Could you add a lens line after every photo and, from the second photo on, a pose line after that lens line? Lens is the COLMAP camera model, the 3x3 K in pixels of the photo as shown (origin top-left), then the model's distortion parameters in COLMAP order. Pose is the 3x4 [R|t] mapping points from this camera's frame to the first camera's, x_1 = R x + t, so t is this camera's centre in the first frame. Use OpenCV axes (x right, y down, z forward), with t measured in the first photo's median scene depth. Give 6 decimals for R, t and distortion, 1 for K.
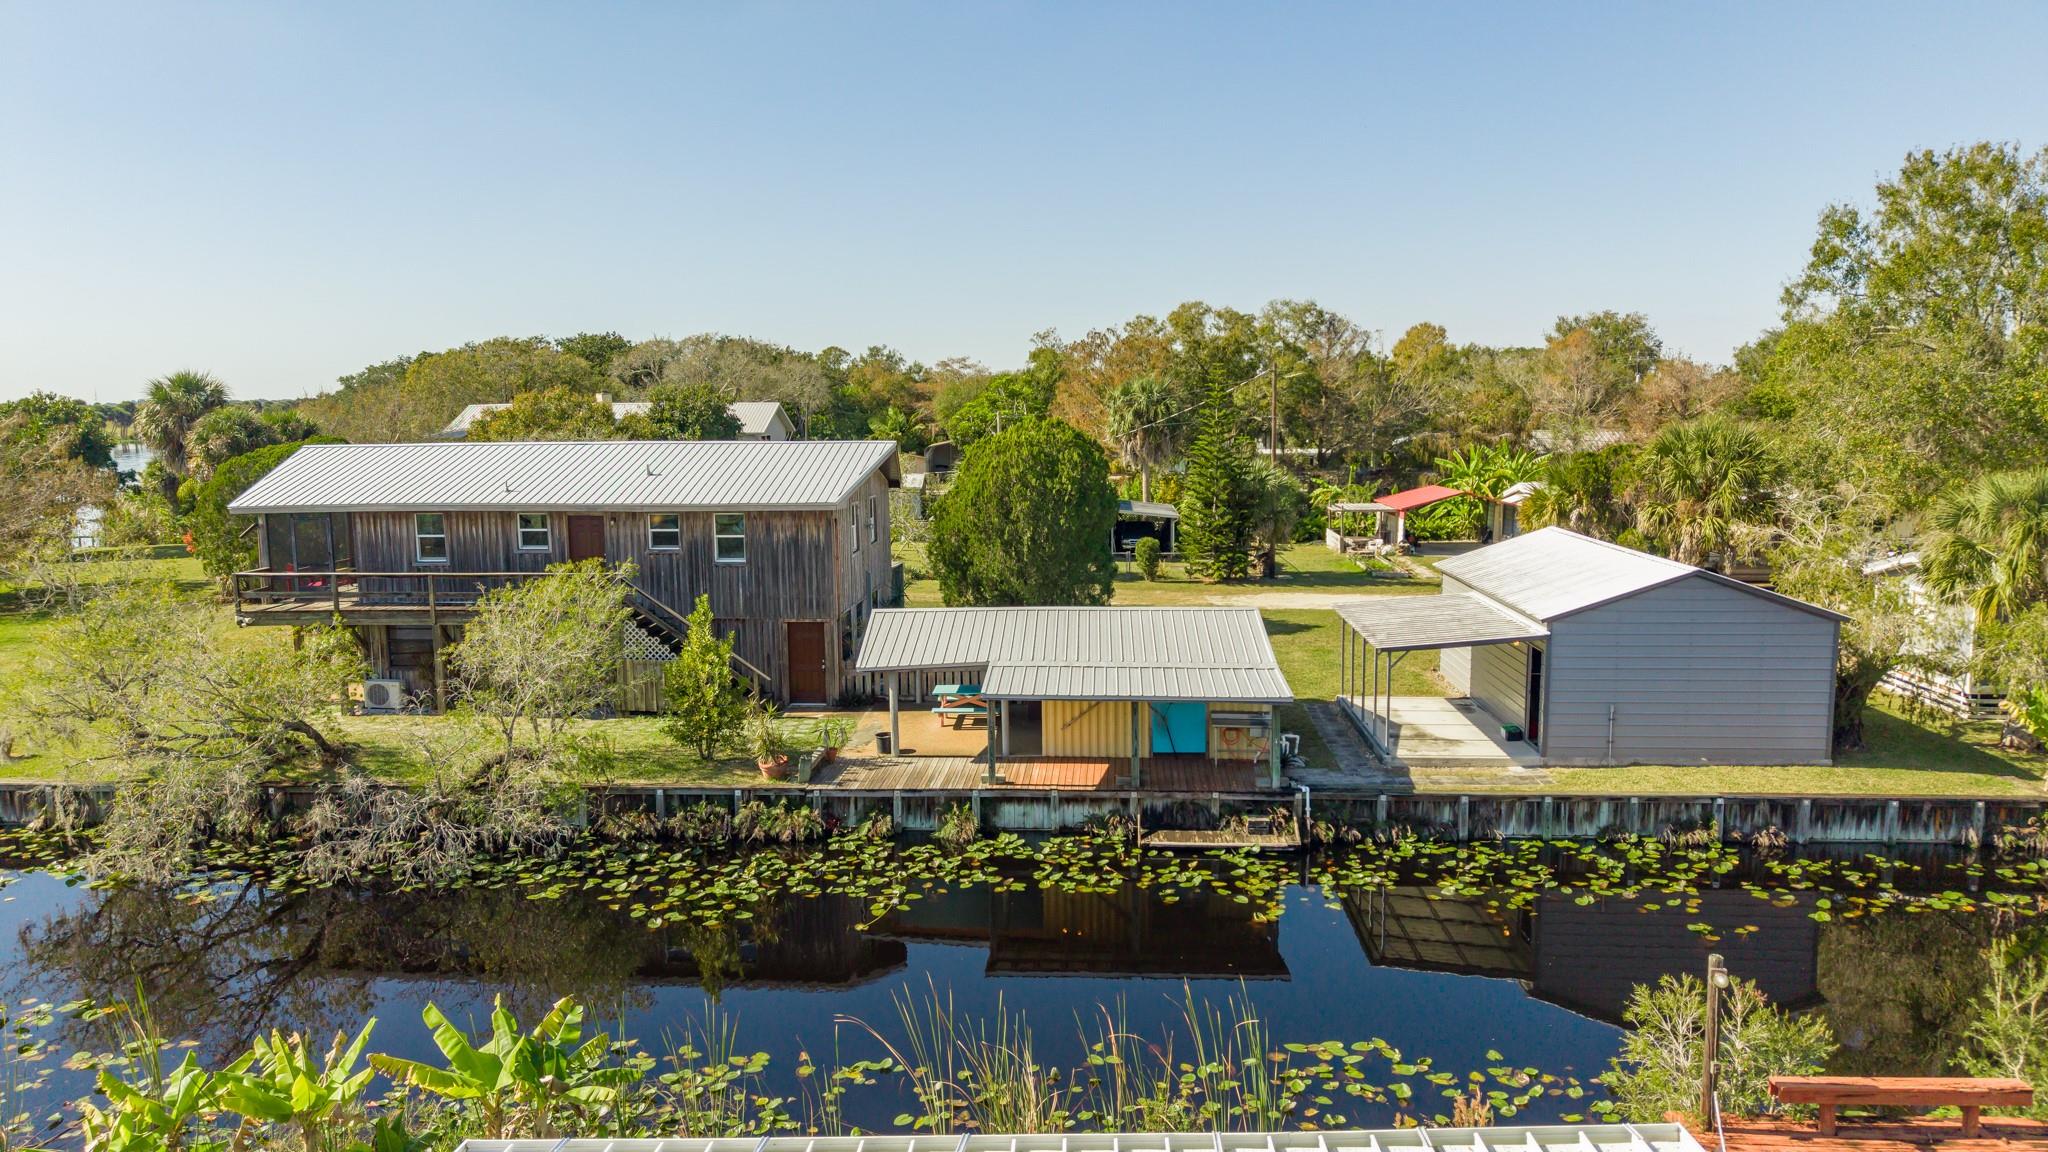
lens RADIAL K [[1402.1, 0, 1024.0], [0, 1402.1, 576.0], [0, 0, 1]] dist [0.101002, -0.077092]
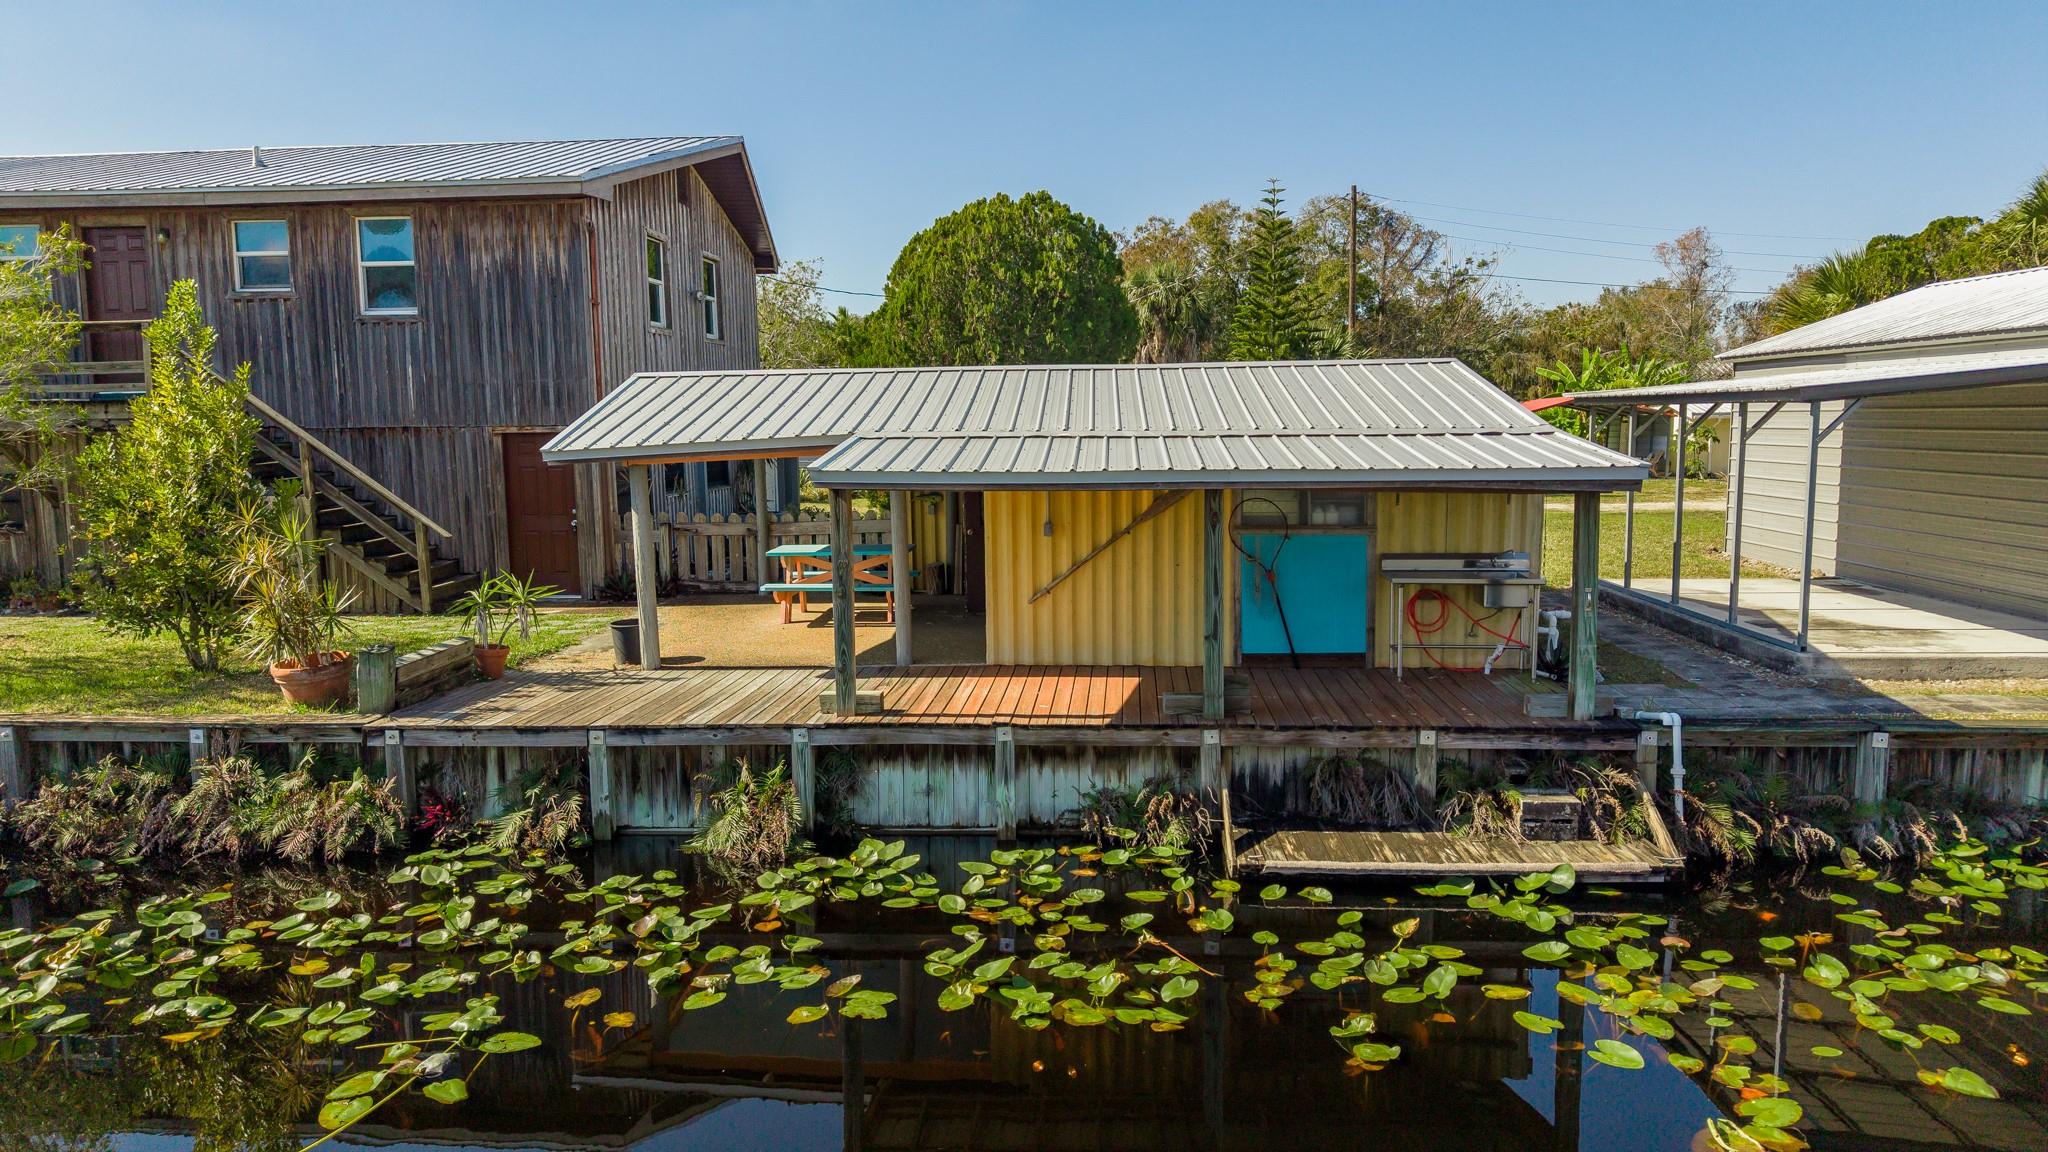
lens RADIAL K [[1430.7, 0, 1024.0], [0, 1430.7, 576.0], [0, 0, 1]] dist [0.045890, -0.080909]
pose [[0.999999, -0.001602, -0.000657, 0.027983], [0.001595, 0.999941, -0.010712, 0.117200], [0.000674, 0.010711, 0.999942, 0.618507]]
